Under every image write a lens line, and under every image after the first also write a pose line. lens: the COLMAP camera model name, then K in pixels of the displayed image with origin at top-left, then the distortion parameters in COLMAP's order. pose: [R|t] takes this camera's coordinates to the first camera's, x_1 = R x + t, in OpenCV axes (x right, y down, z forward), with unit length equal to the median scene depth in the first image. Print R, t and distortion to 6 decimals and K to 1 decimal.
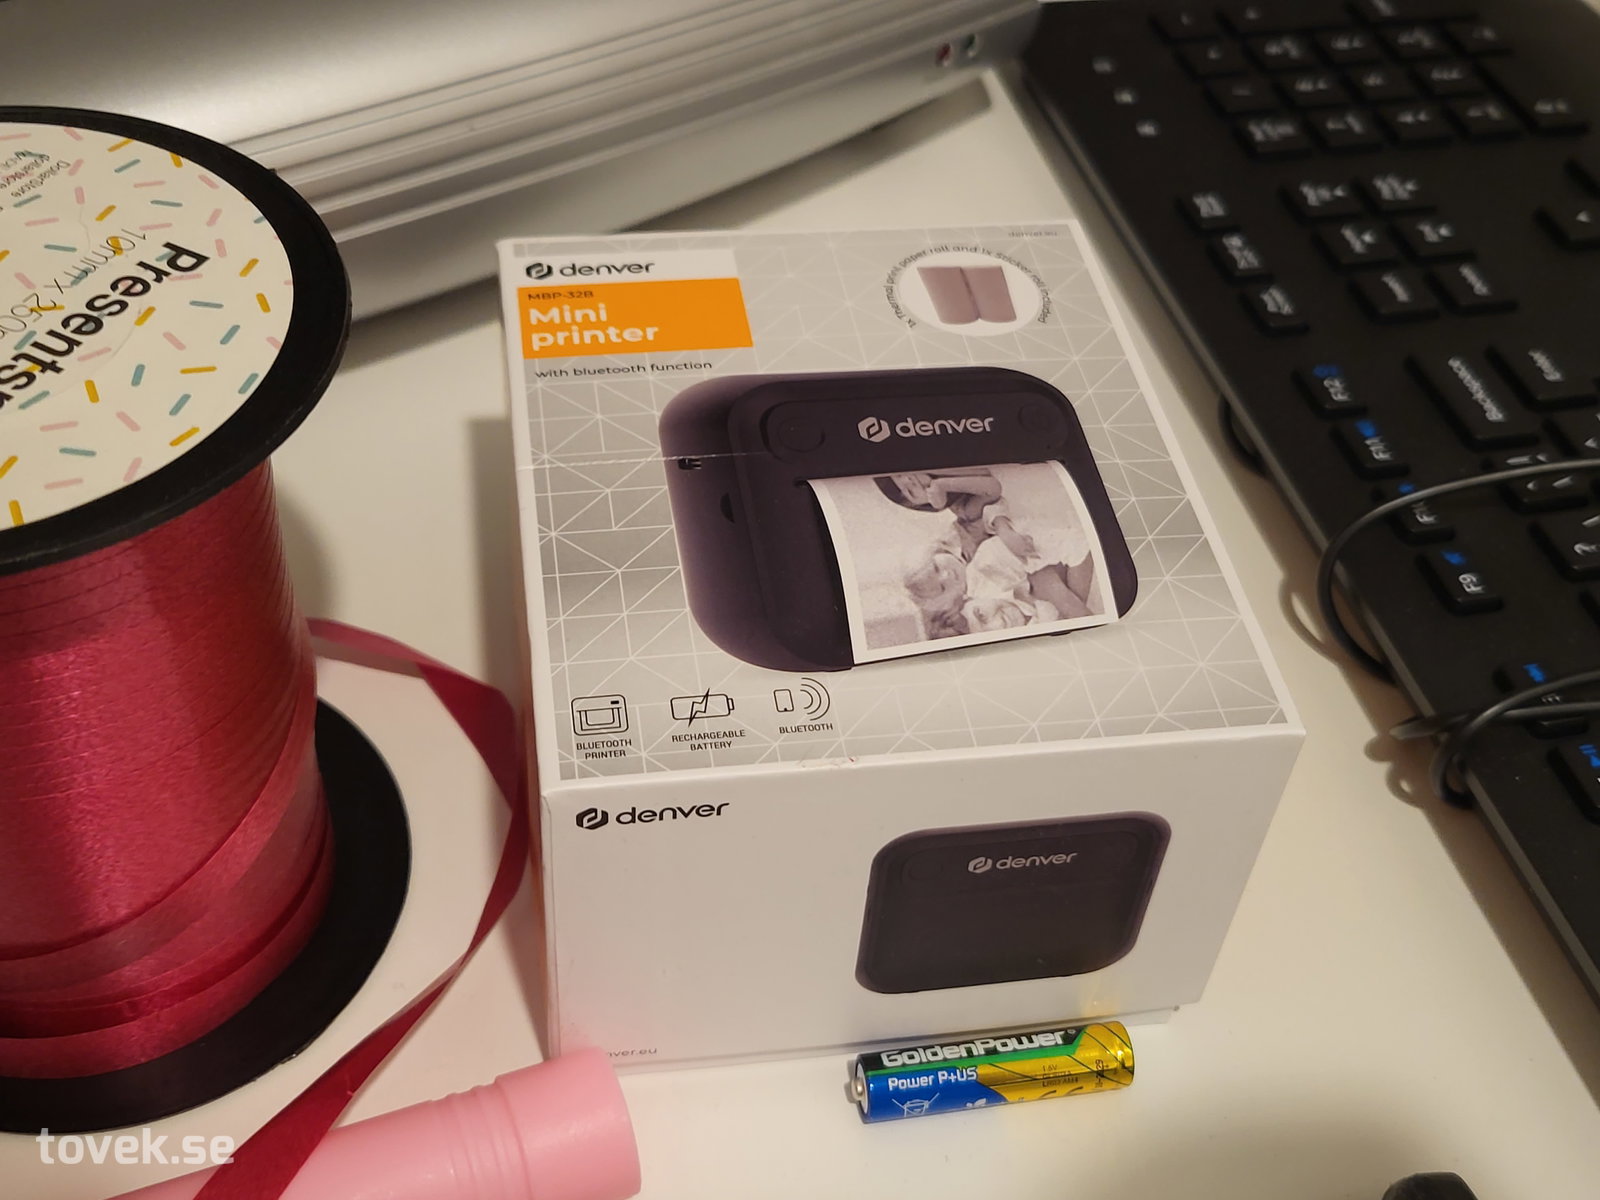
lens RADIAL K [[1903.2, 0, 800.0], [0, 1903.2, 600.0], [0, 0, 1]] dist [-0.004808, 0.010897]
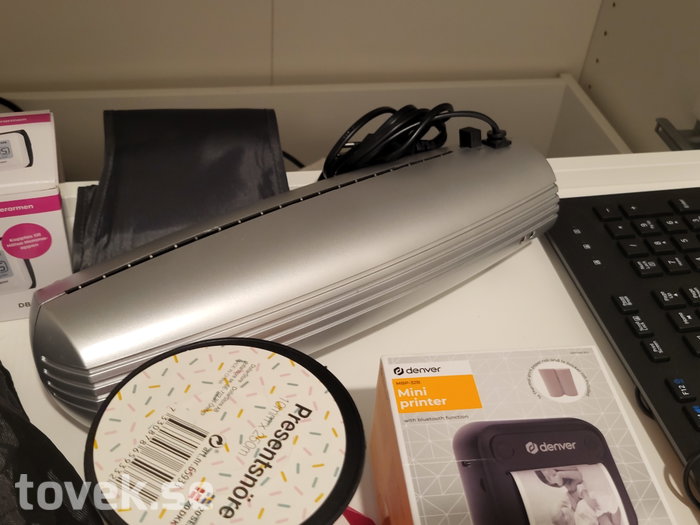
lens RADIAL K [[817.1, 0, 368.1], [0, 817.1, 262.6], [0, 0, 1]] dist [0.009392, 0.013013]
pose [[0.999573, 0.020766, -0.020545, -0.176441], [-0.022391, 0.996353, -0.082342, -0.253628], [0.018760, 0.082767, 0.996392, -0.179438]]
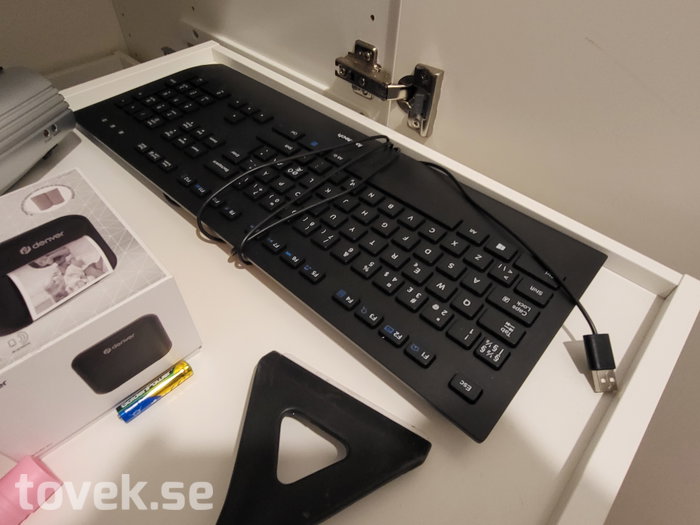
lens RADIAL K [[430.6, 0, 350.0], [0, 430.6, 262.5], [0, 0, 1]] dist [0.003241, 0.001771]
pose [[0.818776, -0.457392, 0.346985, 0.237238], [0.423732, 0.889245, 0.172320, 0.041817], [-0.387372, 0.005937, 0.921904, 0.076275]]
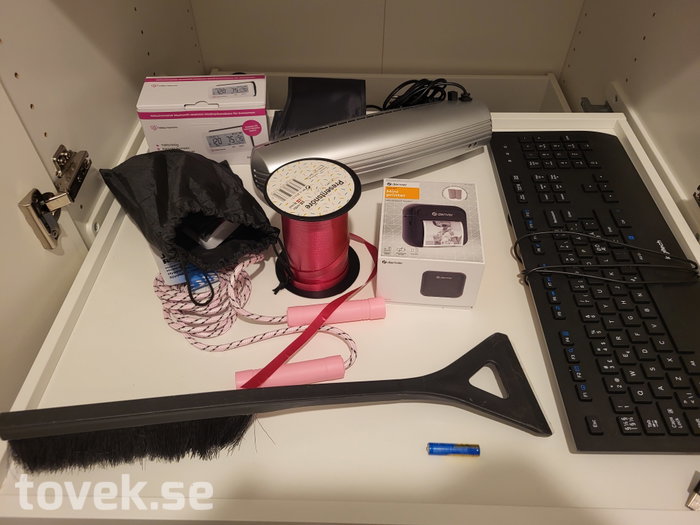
lens RADIAL K [[516.8, 0, 351.6], [0, 516.8, 250.6], [0, 0, 1]] dist [0.007778, 0.003180]
pose [[0.967704, 0.125843, -0.218431, 0.173732], [-0.122399, 0.992049, 0.029281, 0.021871], [0.220379, -0.001600, 0.975413, -0.859398]]
